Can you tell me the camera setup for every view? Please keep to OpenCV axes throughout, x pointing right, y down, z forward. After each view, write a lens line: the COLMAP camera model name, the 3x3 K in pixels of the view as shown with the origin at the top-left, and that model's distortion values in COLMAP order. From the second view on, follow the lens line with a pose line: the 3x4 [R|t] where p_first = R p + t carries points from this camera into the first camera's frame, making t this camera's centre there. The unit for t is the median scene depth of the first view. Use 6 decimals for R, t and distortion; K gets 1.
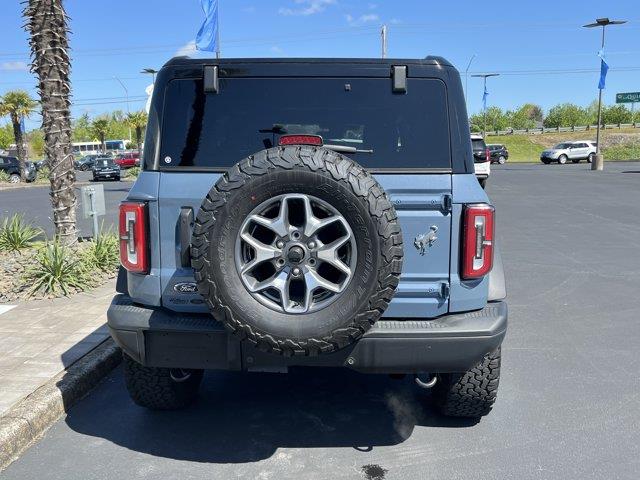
lens RADIAL K [[664.4, 0, 320.0], [0, 664.4, 240.0], [0, 0, 1]] dist [0.005572, -0.004982]
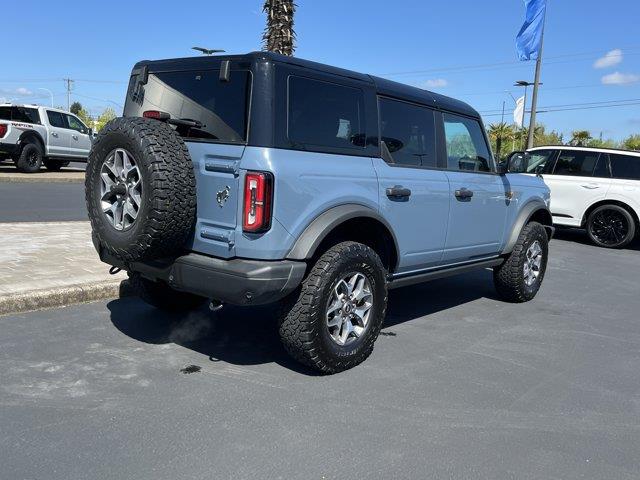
lens RADIAL K [[664.4, 0, 320.0], [0, 664.4, 240.0], [0, 0, 1]] dist [0.005572, -0.004982]
pose [[0.748156, 0.134803, -0.649686, 1.079103], [-0.151356, 0.988002, 0.030703, 0.015834], [0.646030, 0.075363, 0.759583, 0.144678]]
